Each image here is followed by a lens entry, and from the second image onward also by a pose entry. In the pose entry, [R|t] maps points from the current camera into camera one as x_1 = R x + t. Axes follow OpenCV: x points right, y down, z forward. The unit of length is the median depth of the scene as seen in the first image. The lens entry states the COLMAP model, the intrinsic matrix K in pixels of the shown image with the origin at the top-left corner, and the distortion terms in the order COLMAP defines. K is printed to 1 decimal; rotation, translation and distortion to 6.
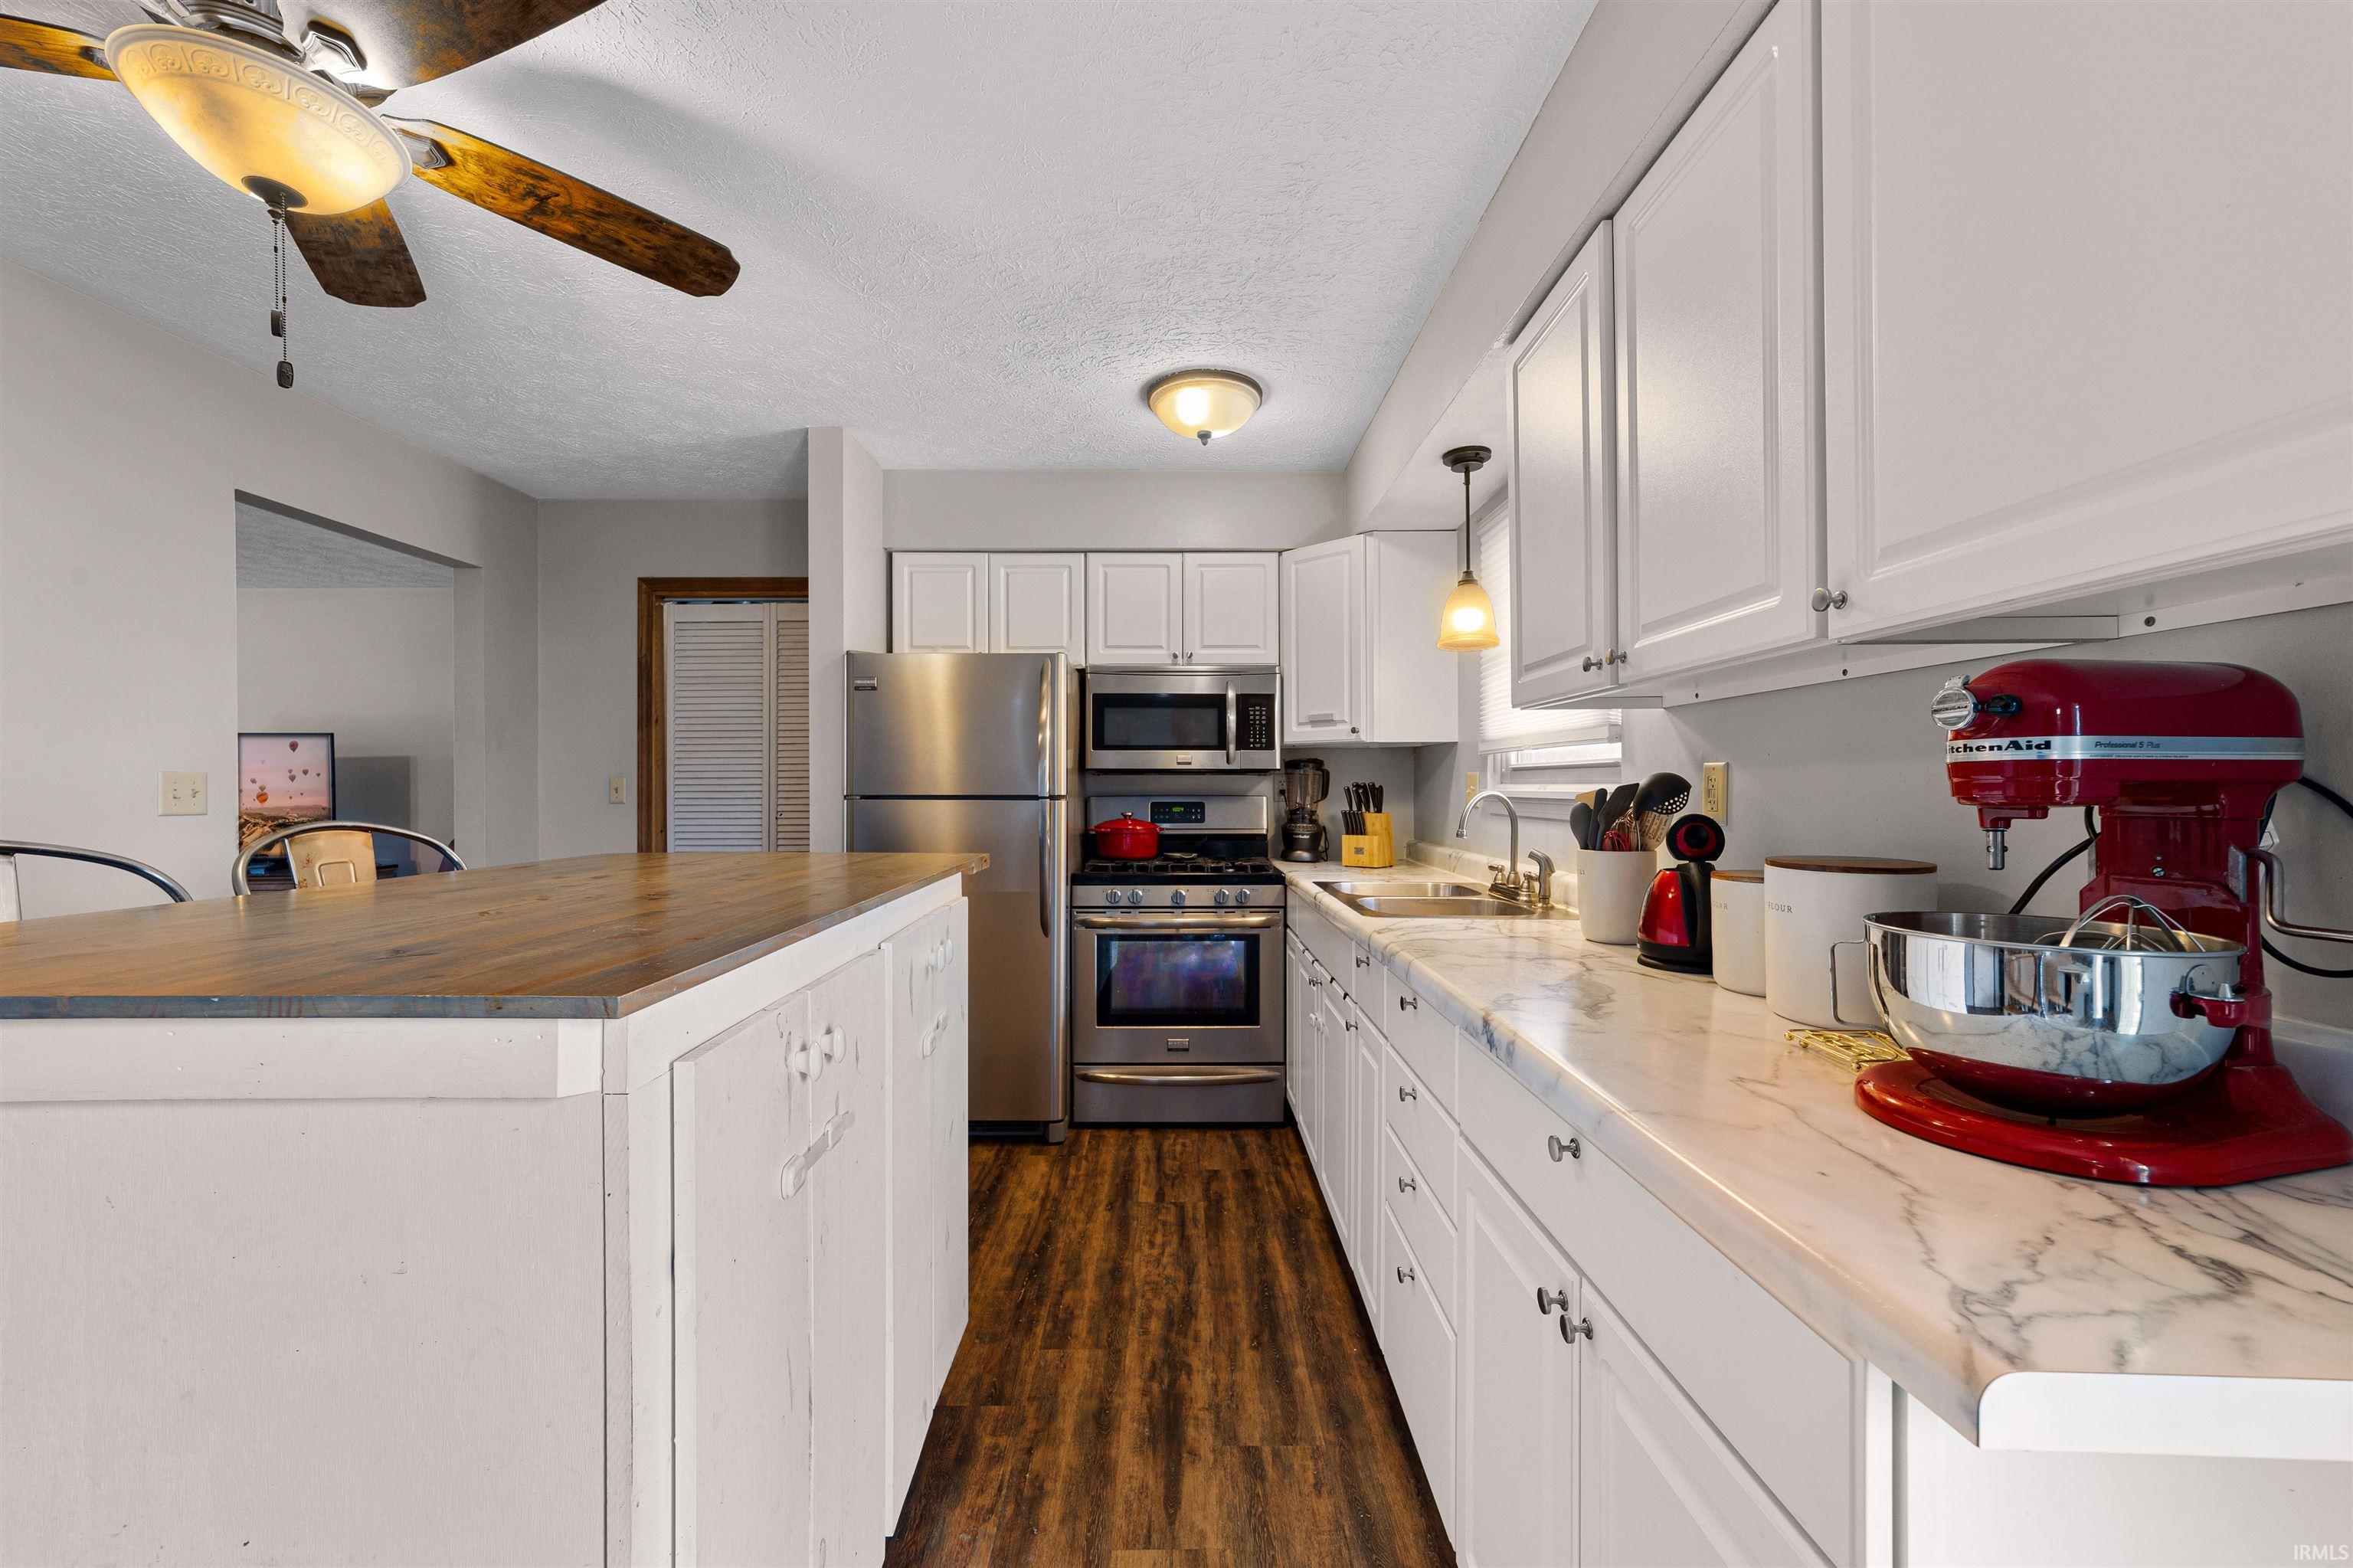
lens RADIAL K [[907.3, 0, 1178.2], [0, 907.3, 790.9], [0, 0, 1]] dist [-0.011888, 0.005722]
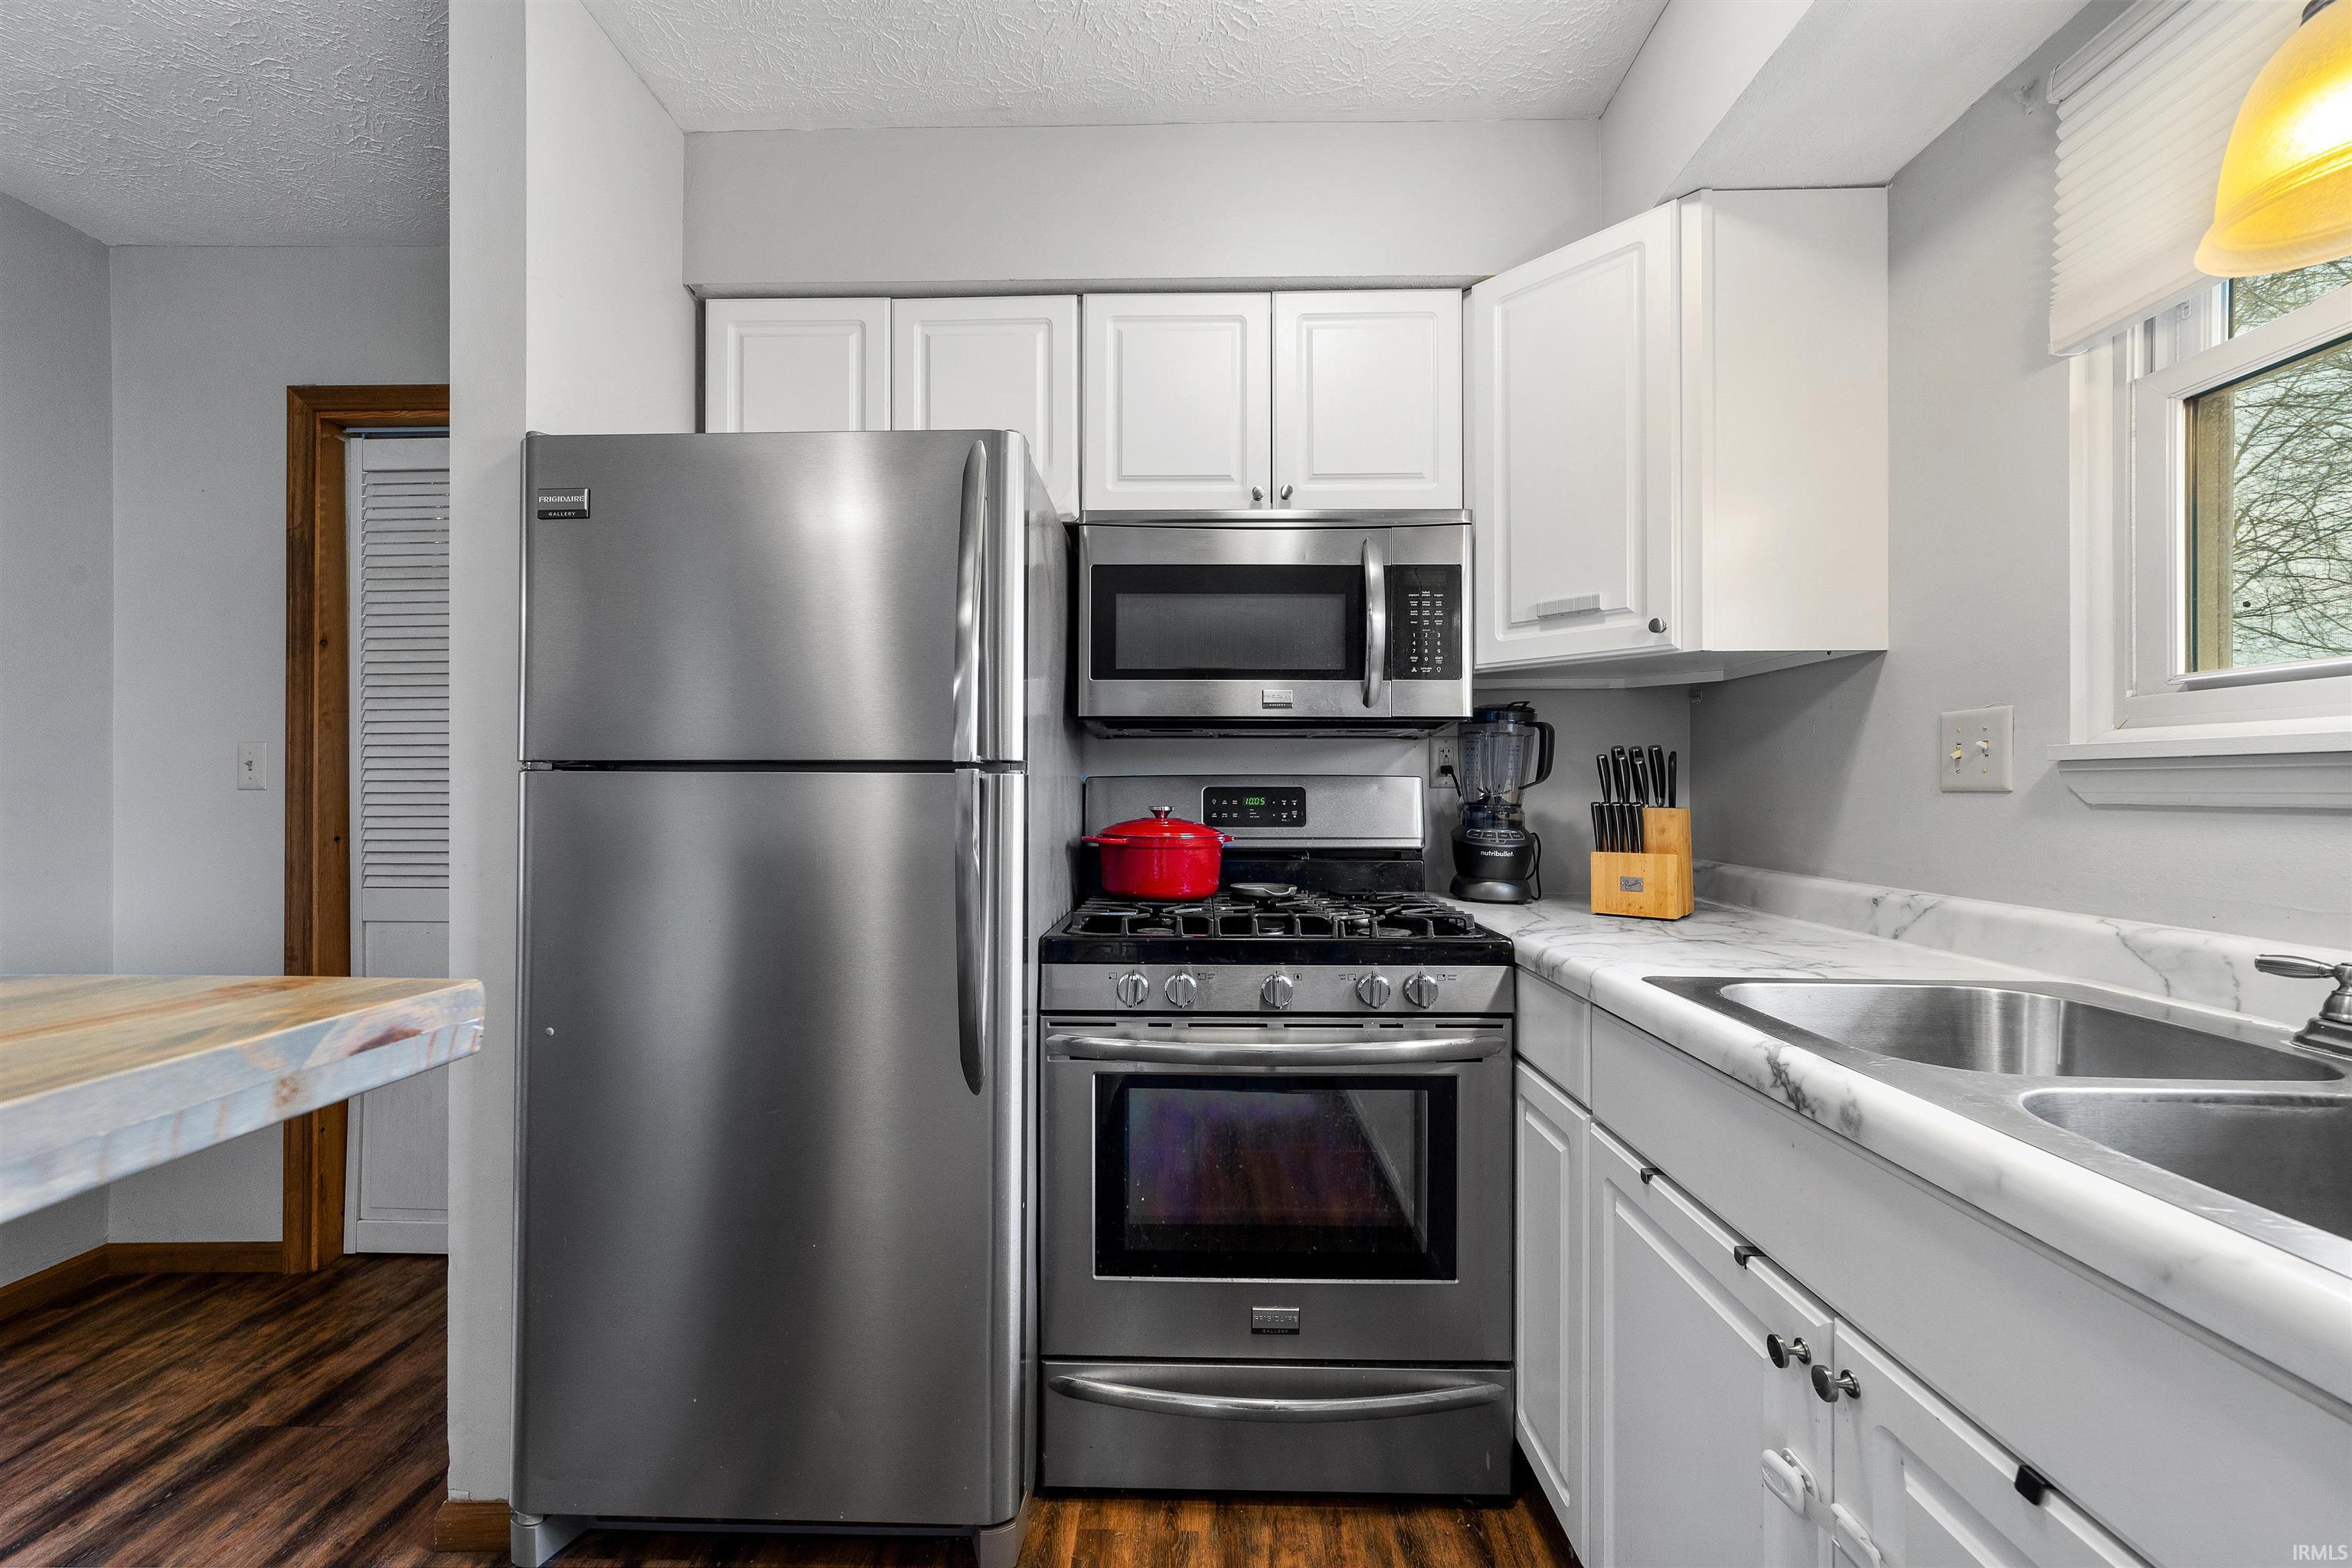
lens RADIAL K [[906.9, 0, 1175.5], [0, 906.9, 789.9], [0, 0, 1]] dist [-0.011888, 0.005722]
pose [[0.999608, 0.002075, -0.027917, -0.037193], [-0.002208, 0.999986, -0.004756, 0.019078], [0.027907, 0.004816, 0.999599, 0.543071]]
